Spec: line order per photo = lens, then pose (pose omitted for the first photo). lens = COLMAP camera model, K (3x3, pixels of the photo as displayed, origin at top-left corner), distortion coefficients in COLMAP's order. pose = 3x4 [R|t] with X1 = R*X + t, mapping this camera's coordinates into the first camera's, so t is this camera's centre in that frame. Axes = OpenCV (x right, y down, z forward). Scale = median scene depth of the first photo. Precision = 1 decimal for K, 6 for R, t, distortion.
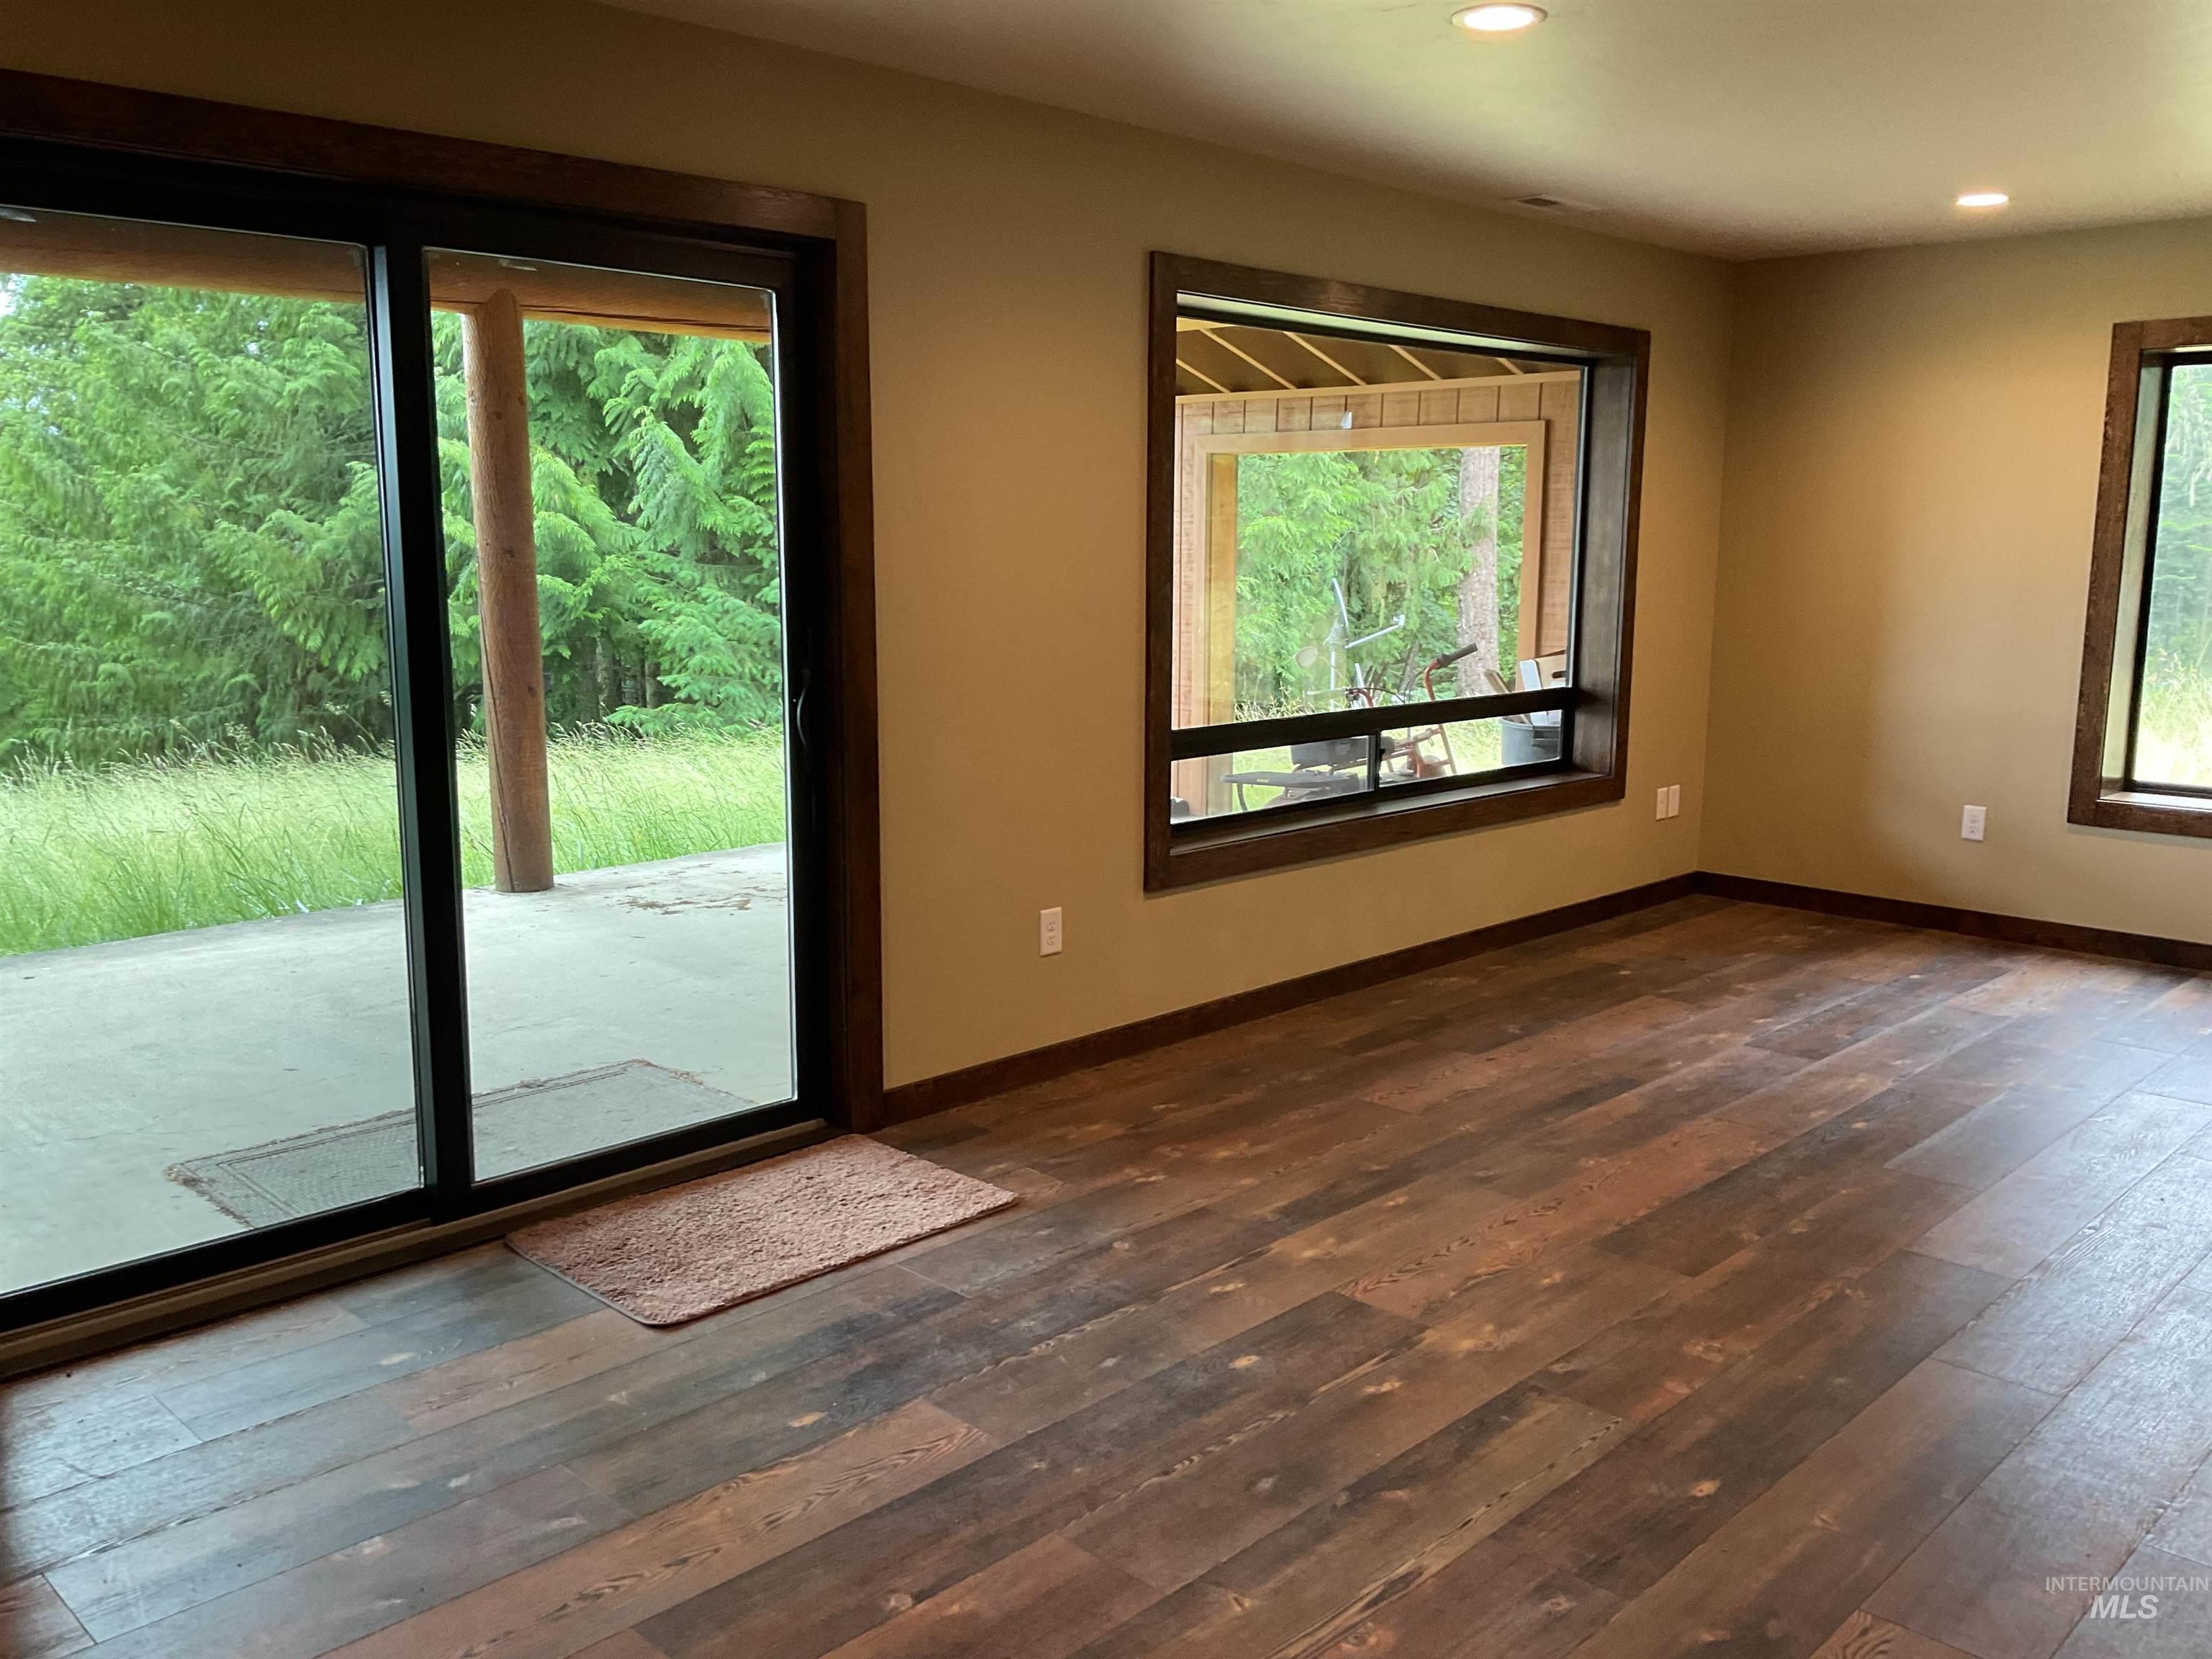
lens RADIAL K [[1829.2, 0, 1106.0], [0, 1829.2, 829.5], [0, 0, 1]] dist [0.084397, -0.200620]
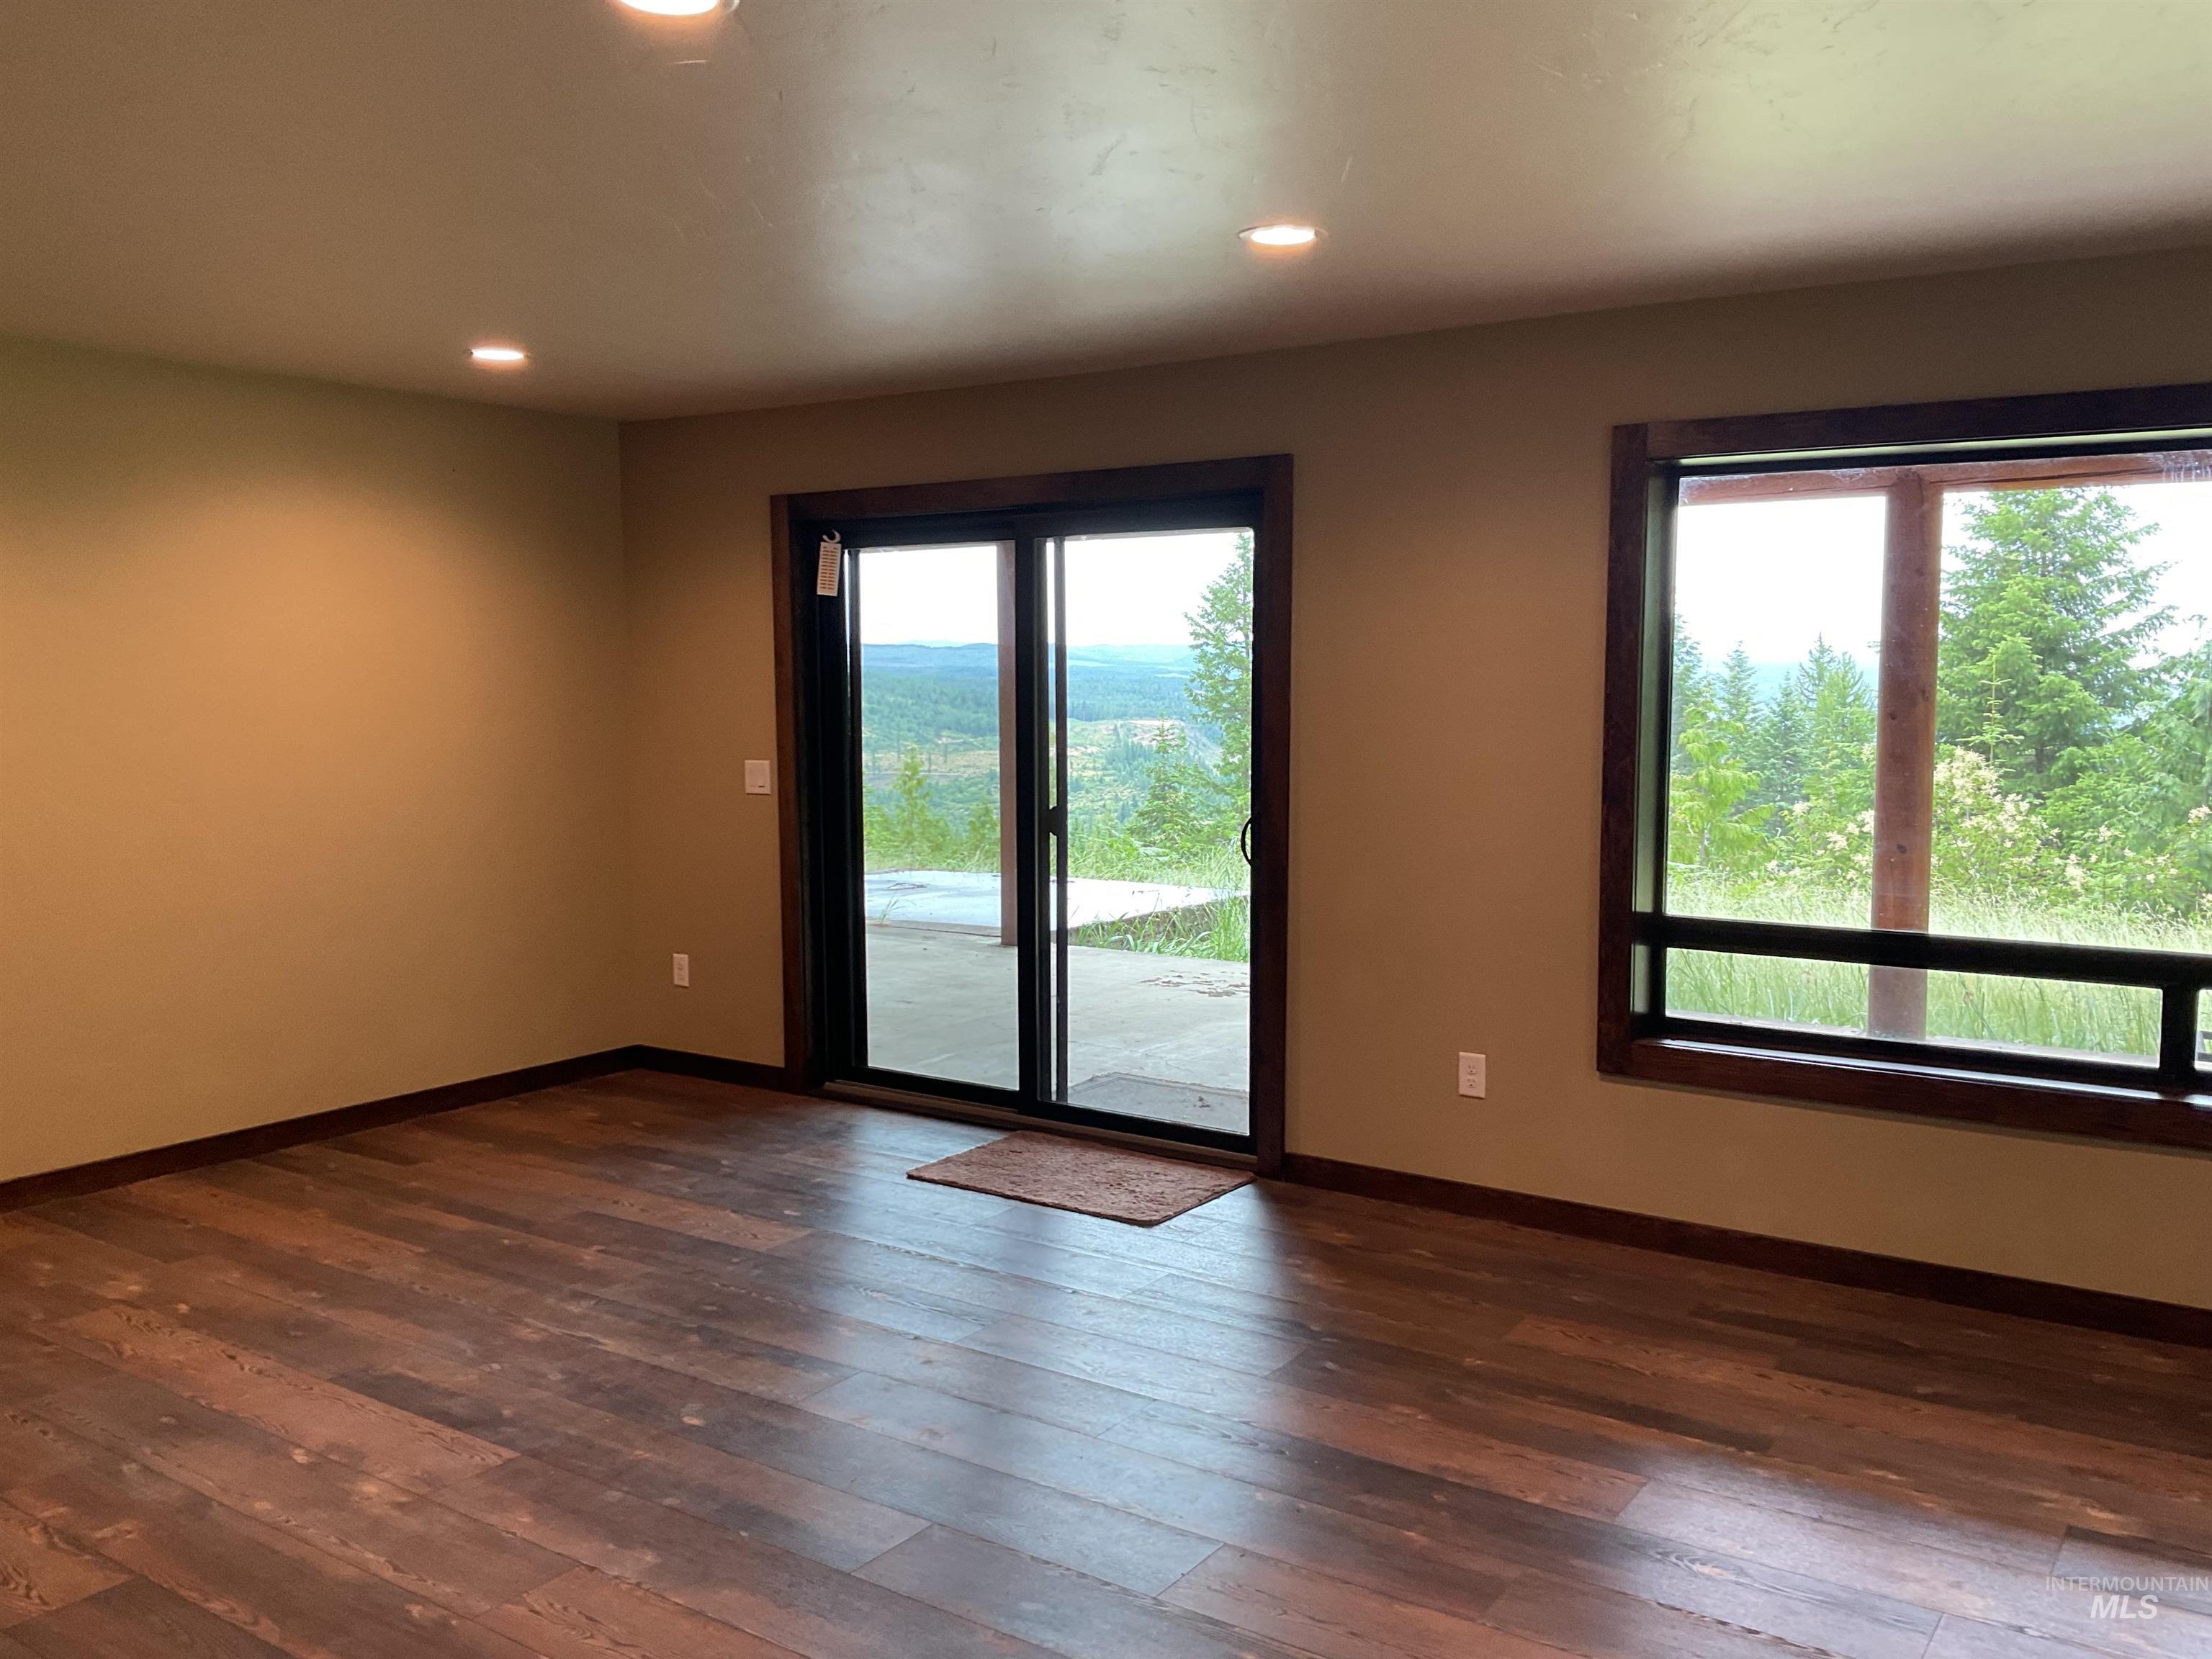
lens RADIAL K [[1829.2, 0, 1106.0], [0, 1829.2, 829.5], [0, 0, 1]] dist [0.084397, -0.200620]
pose [[0.170471, 0.082460, -0.981906, 1.007199], [-0.162064, 0.985268, 0.054606, -0.113174], [0.971944, 0.149822, 0.181323, 0.601161]]
